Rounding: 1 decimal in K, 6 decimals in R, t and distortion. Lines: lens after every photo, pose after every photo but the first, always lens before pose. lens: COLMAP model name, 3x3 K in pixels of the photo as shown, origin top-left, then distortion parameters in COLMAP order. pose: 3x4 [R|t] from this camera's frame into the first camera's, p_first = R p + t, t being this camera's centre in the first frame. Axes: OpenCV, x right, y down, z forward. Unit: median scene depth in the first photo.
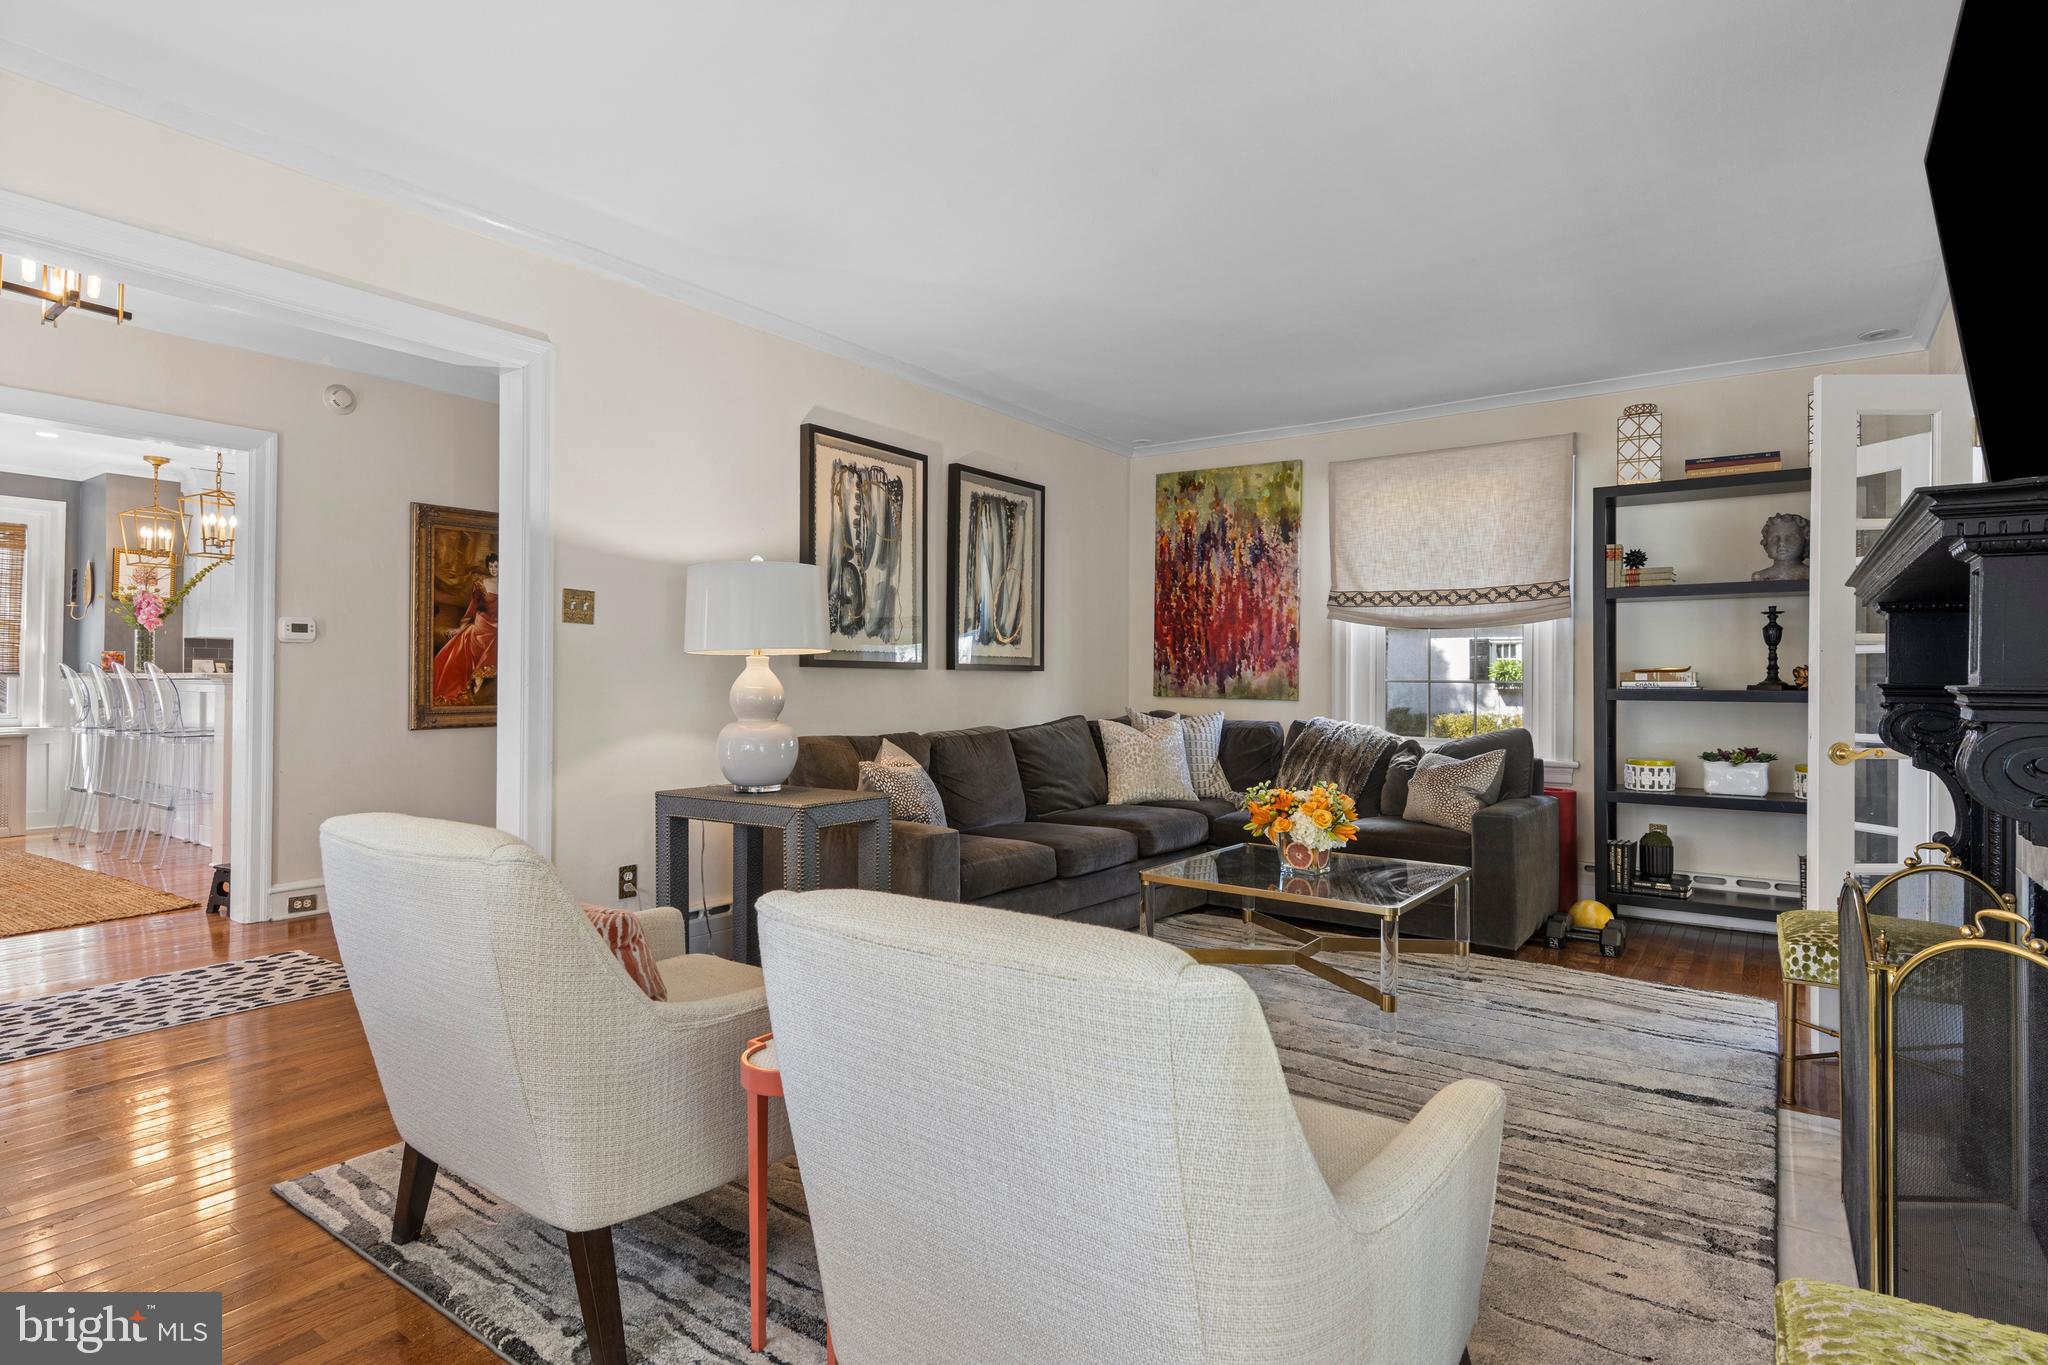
lens RADIAL K [[1046.0, 0, 1008.7], [0, 1046.0, 669.8], [0, 0, 1]] dist [0.012812, -0.005222]
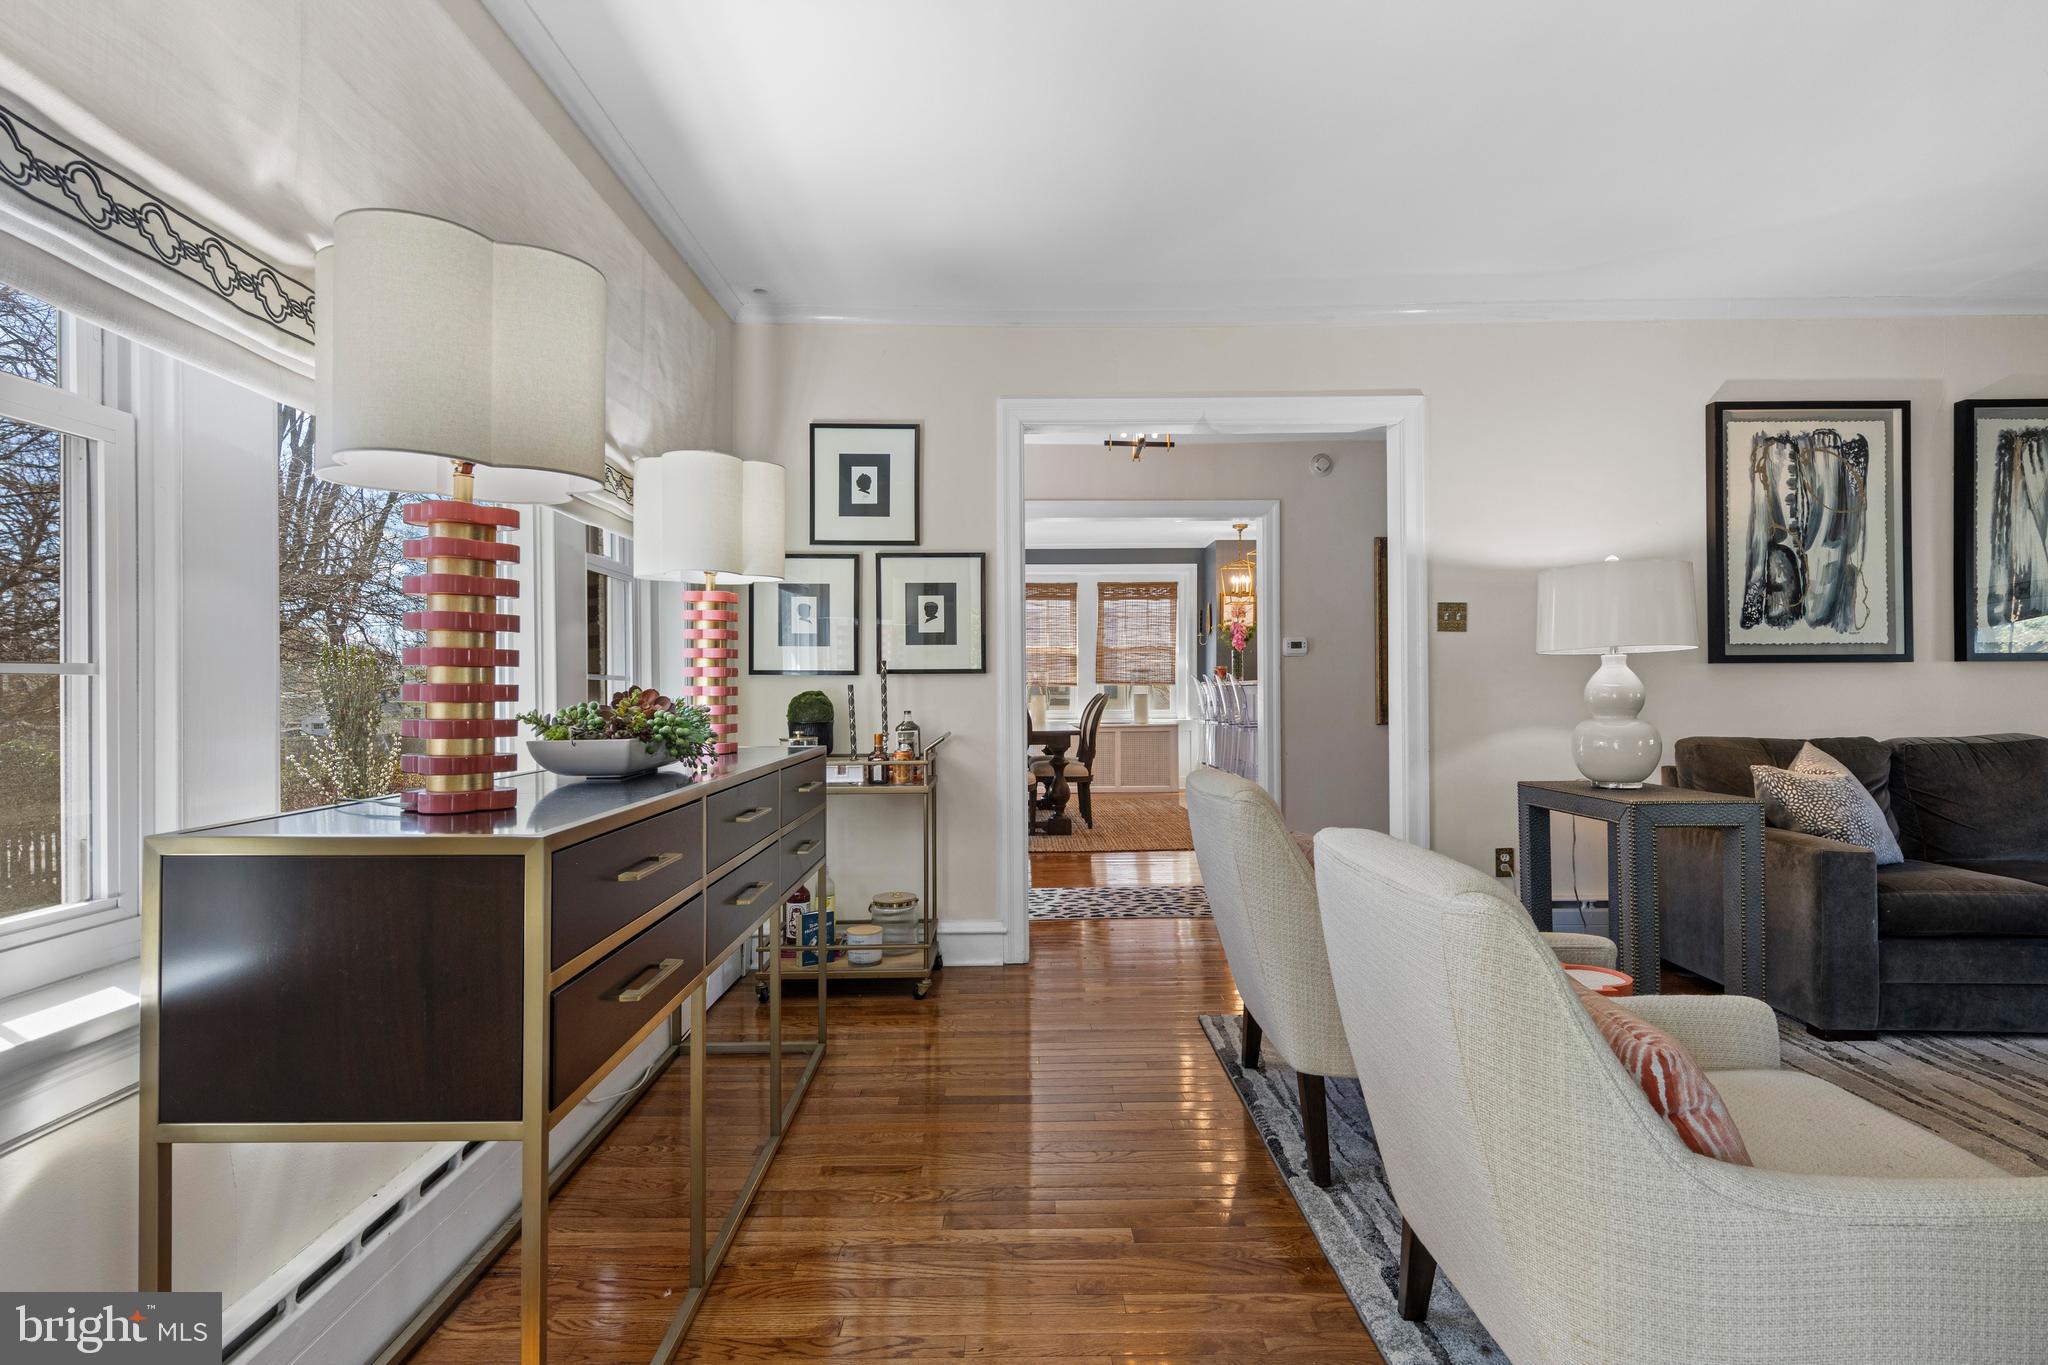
lens RADIAL K [[1046.0, 0, 1048.2], [0, 1046.0, 677.4], [0, 0, 1]] dist [0.012812, -0.005222]
pose [[0.600057, -0.018266, -0.799749, 0.185212], [0.020466, 0.999763, -0.007479, 0.004173], [0.799695, -0.011880, 0.600288, -0.036665]]
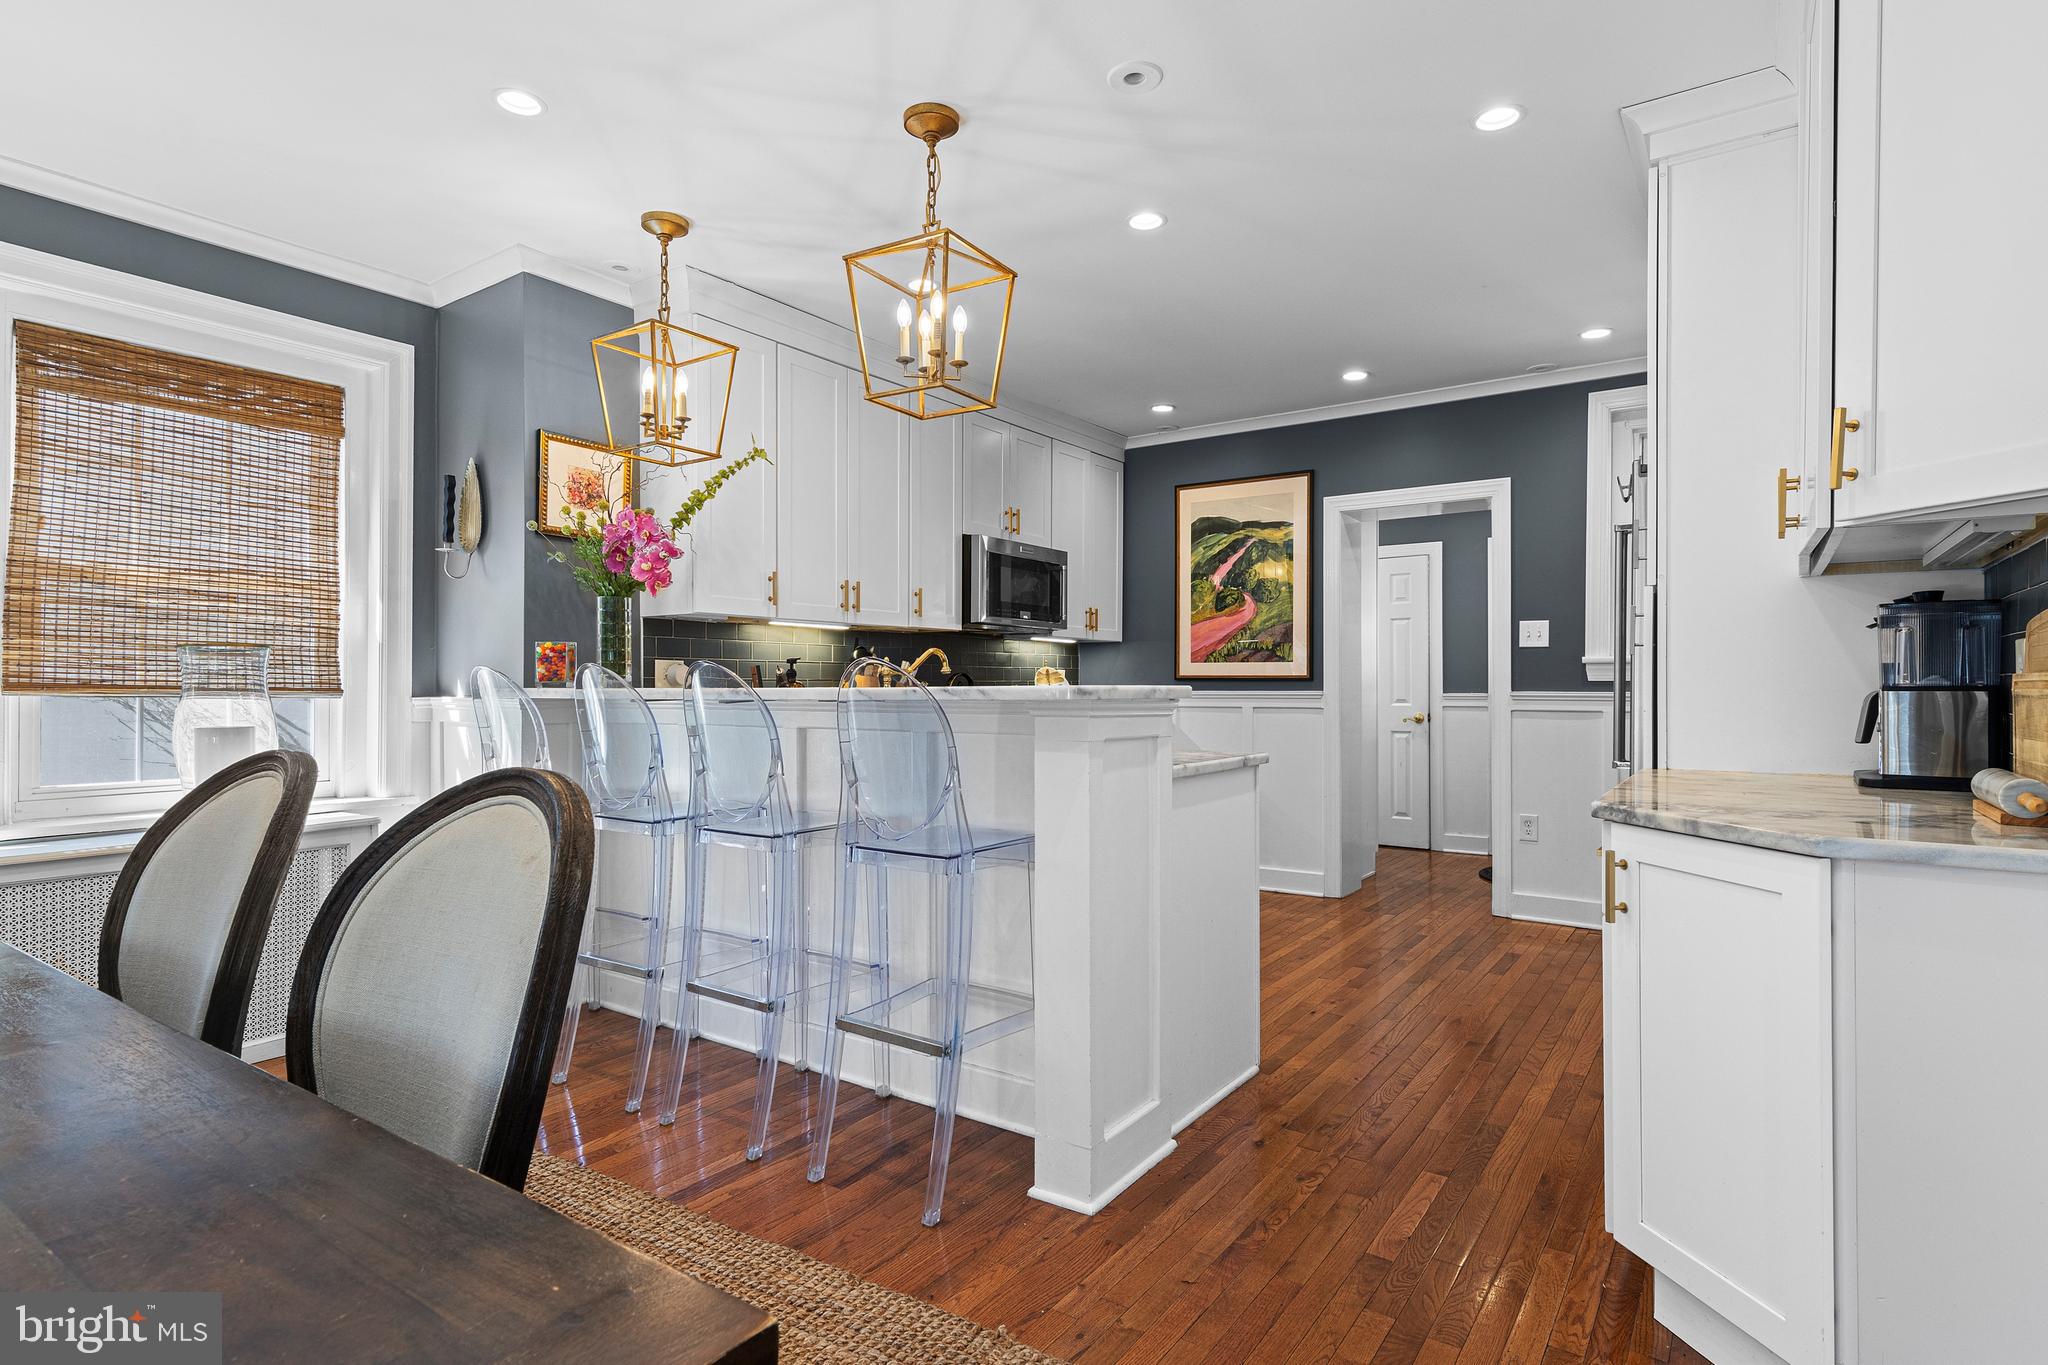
lens RADIAL K [[1046.0, 0, 1030.7], [0, 1046.0, 682.7], [0, 0, 1]] dist [0.012812, -0.005222]
pose [[0.999909, -0.007328, 0.011283, -0.891929], [0.007276, 0.999963, 0.004628, 0.000582], [-0.011317, -0.004545, 0.999926, 0.728119]]
